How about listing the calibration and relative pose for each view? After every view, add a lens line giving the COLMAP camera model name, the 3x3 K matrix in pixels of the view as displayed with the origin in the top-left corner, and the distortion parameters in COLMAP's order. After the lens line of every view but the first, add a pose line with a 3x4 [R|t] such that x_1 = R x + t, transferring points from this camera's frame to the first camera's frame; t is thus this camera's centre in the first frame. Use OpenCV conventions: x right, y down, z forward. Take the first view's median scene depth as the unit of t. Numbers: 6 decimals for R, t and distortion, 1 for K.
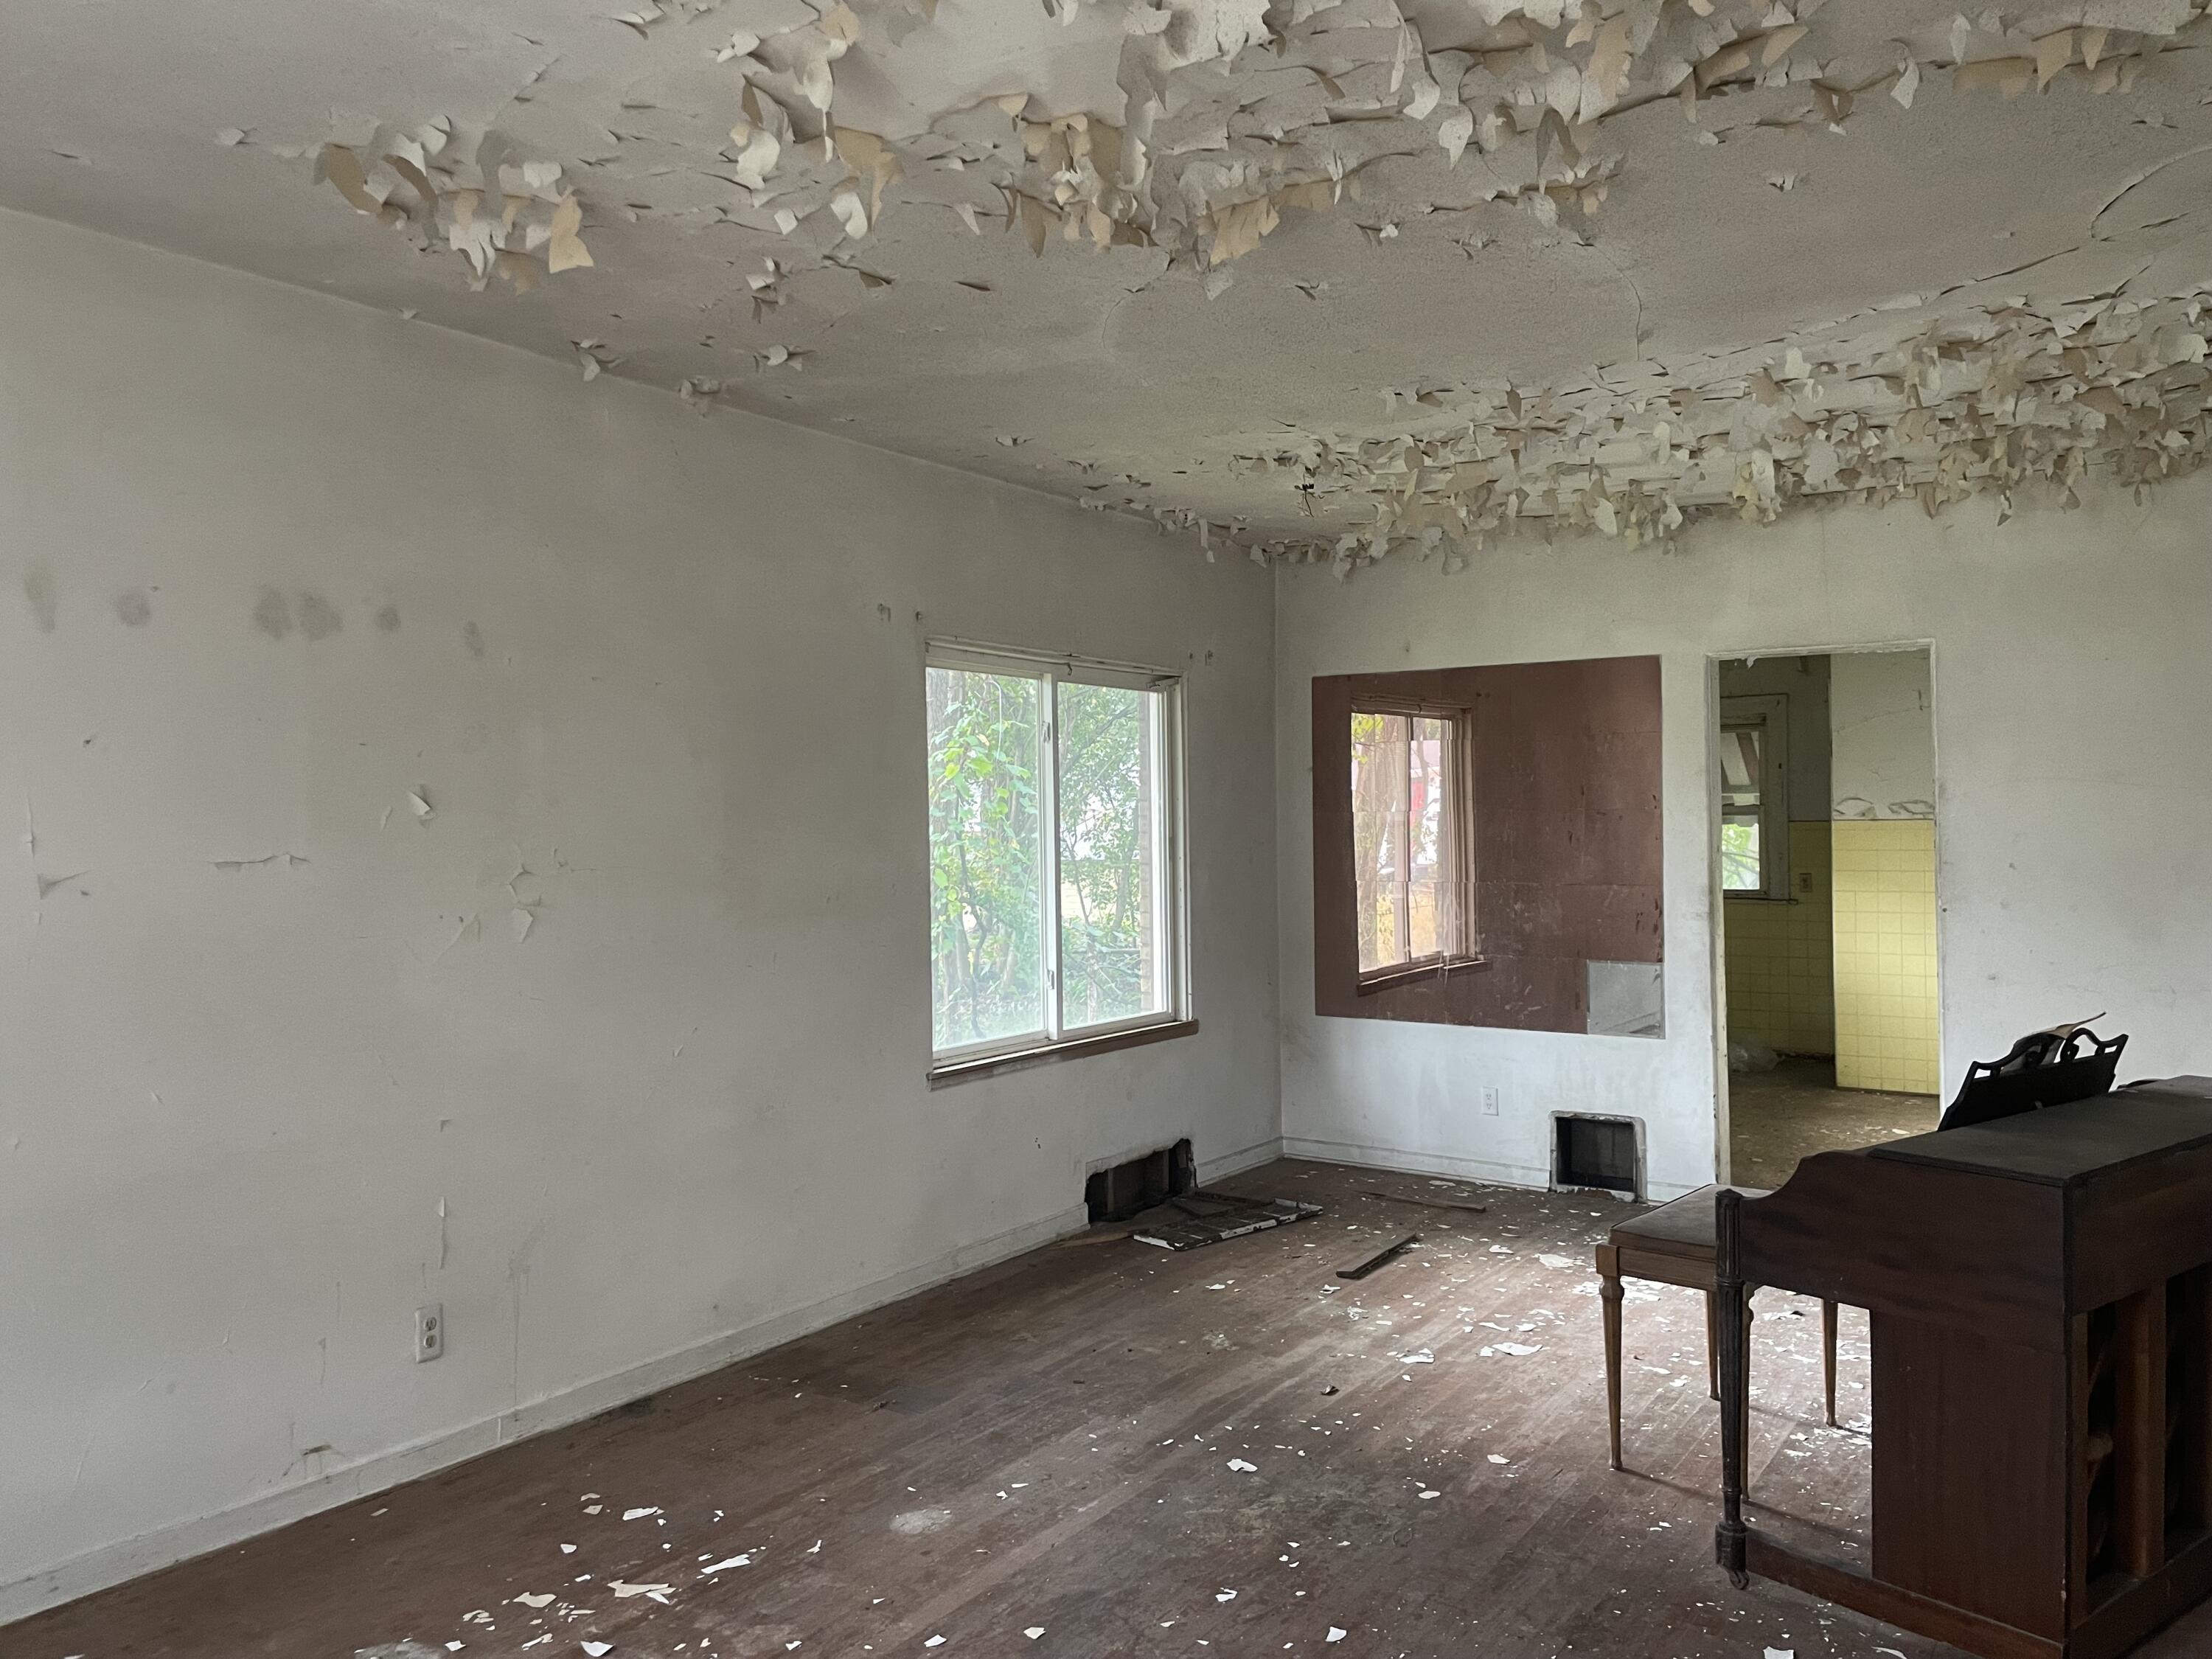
lens RADIAL K [[1677.2, 0, 1111.7], [0, 1677.2, 838.6], [0, 0, 1]] dist [0.106929, -0.145842]
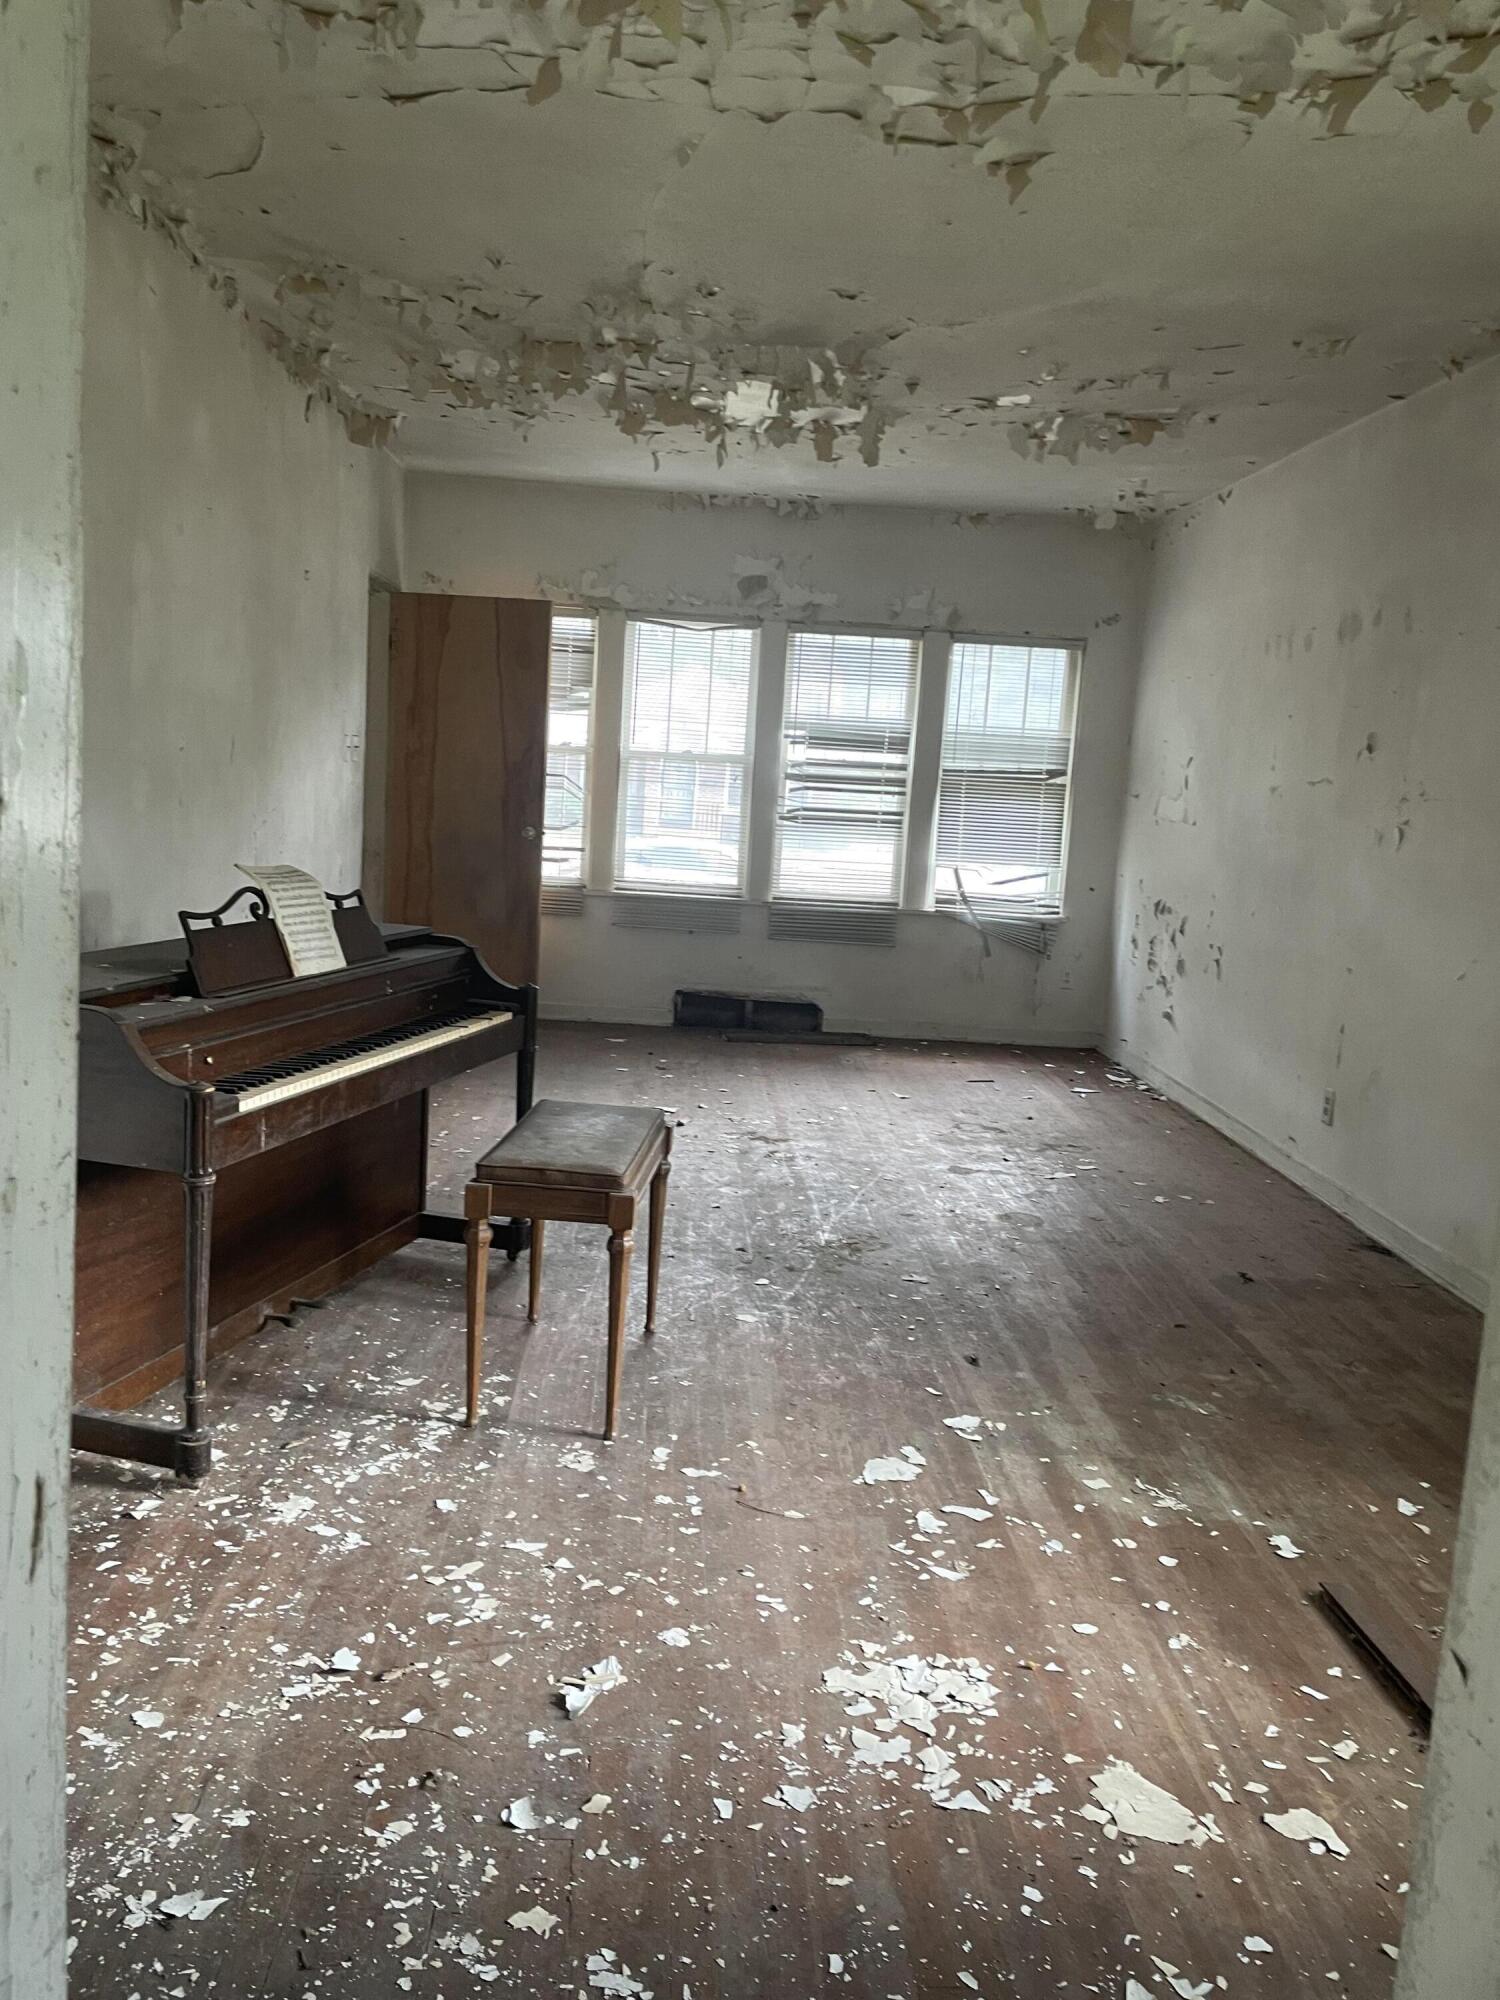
lens RADIAL K [[1516.4, 0, 748.6], [0, 1516.4, 990.8], [0, 0, 1]] dist [0.106929, -0.145842]
pose [[-0.807398, 0.049052, -0.587964, 0.606660], [-0.055781, 0.985728, 0.158834, 0.005310], [0.587364, 0.161039, -0.793139, 1.342558]]
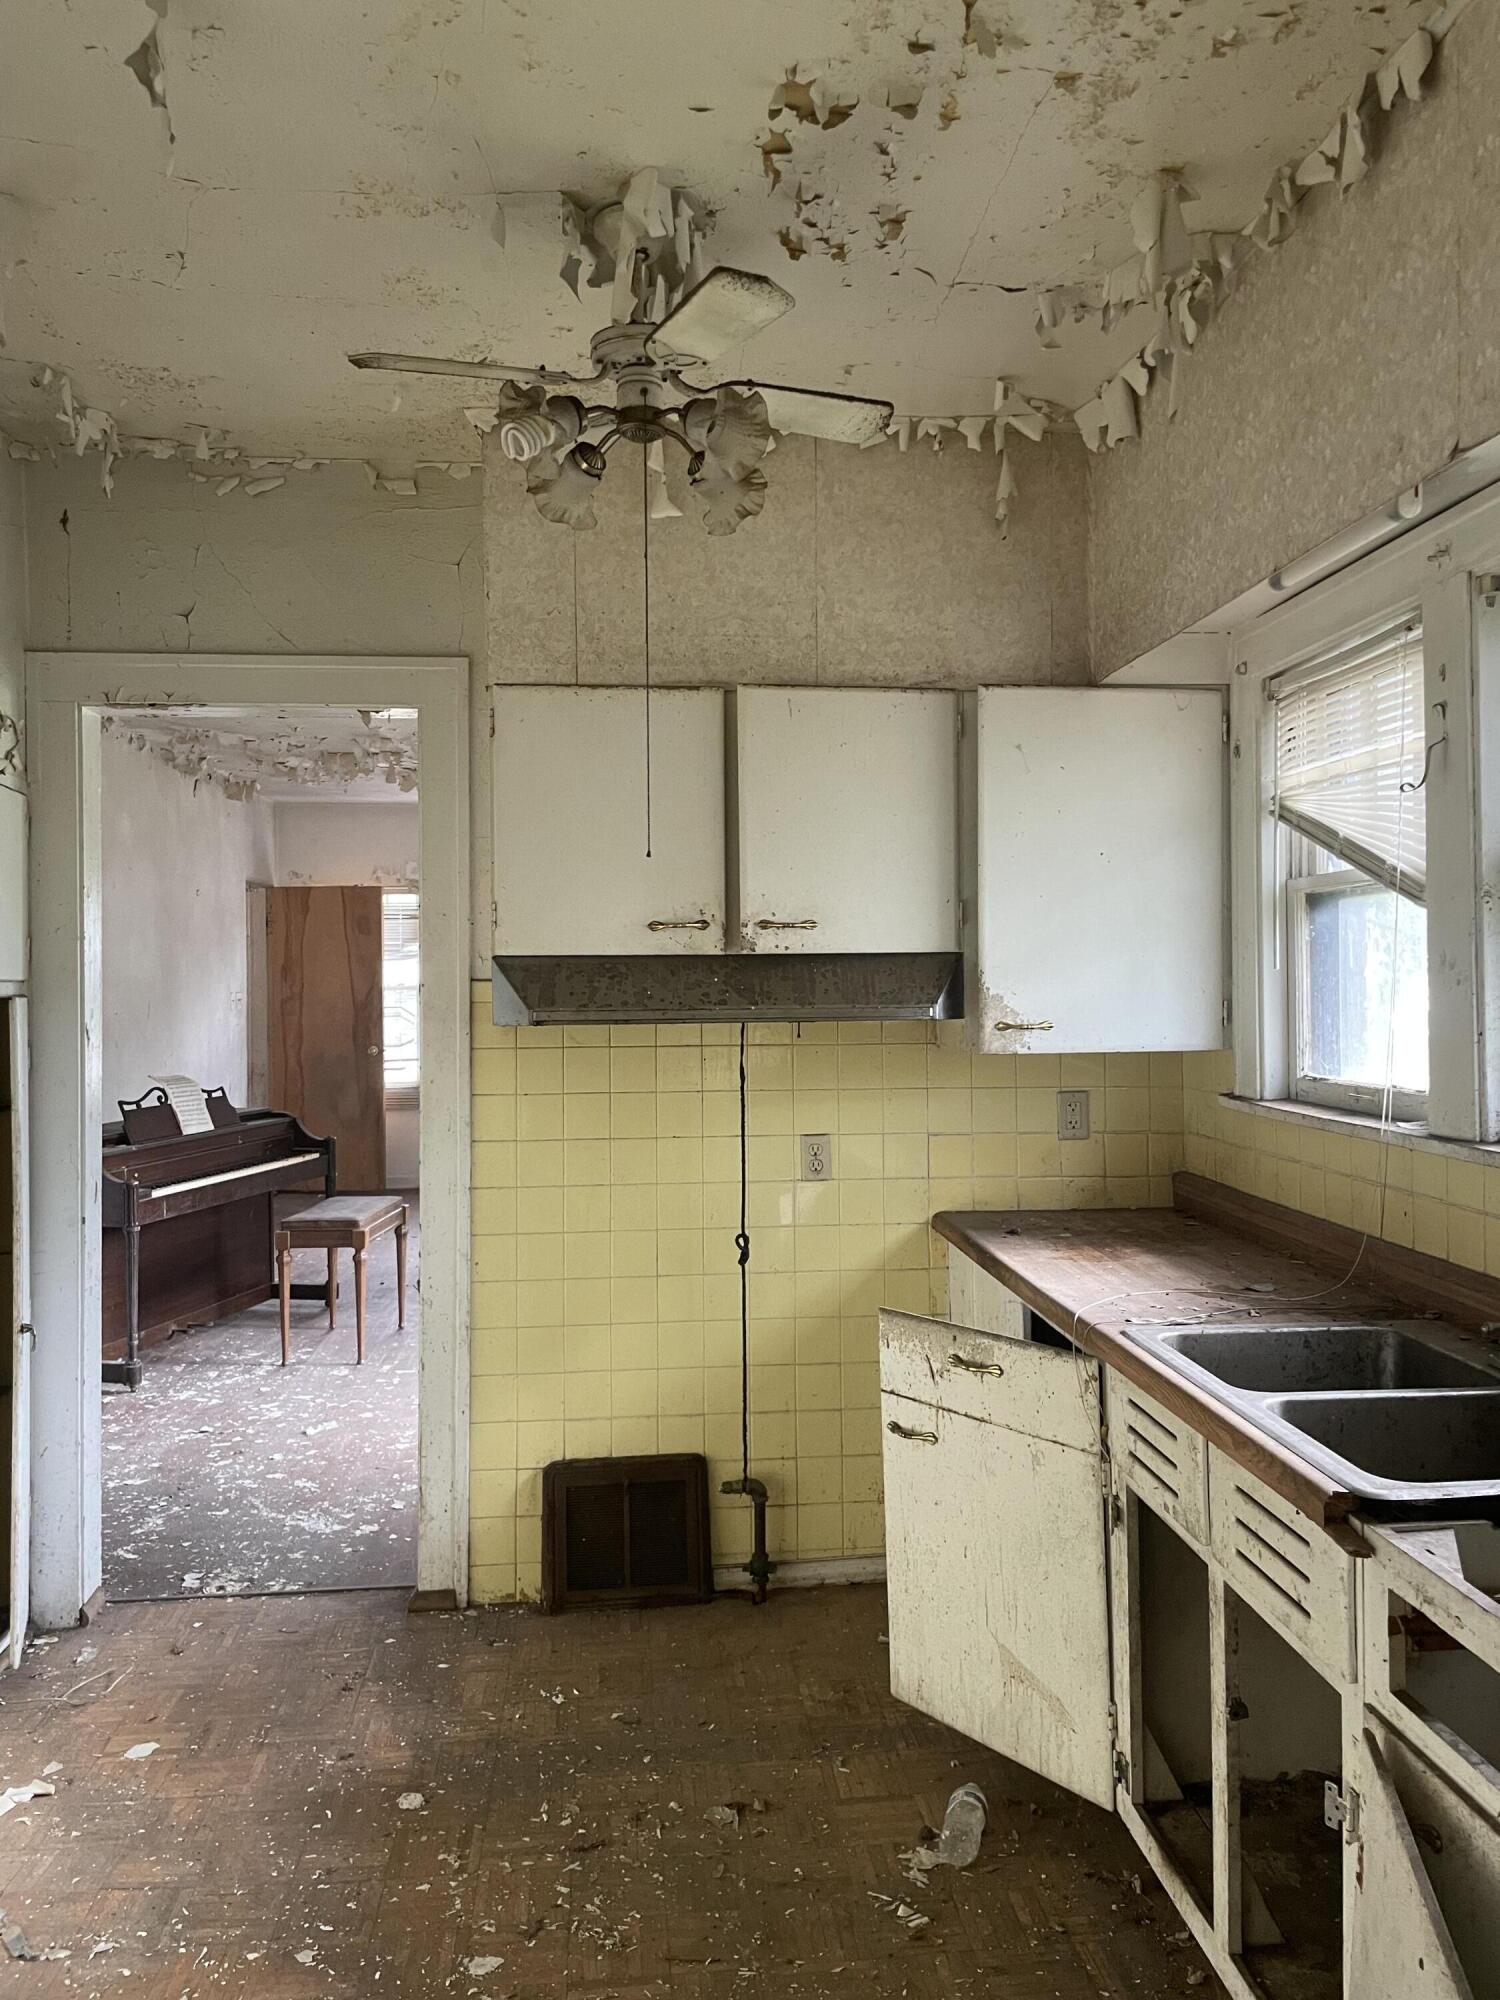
lens RADIAL K [[1516.4, 0, 748.6], [0, 1516.4, 990.8], [0, 0, 1]] dist [0.106929, -0.145842]
pose [[-0.780917, 0.028220, -0.623997, 0.779023], [0.017035, 0.999570, 0.023886, -0.019049], [0.624403, 0.008023, -0.781061, 1.921520]]
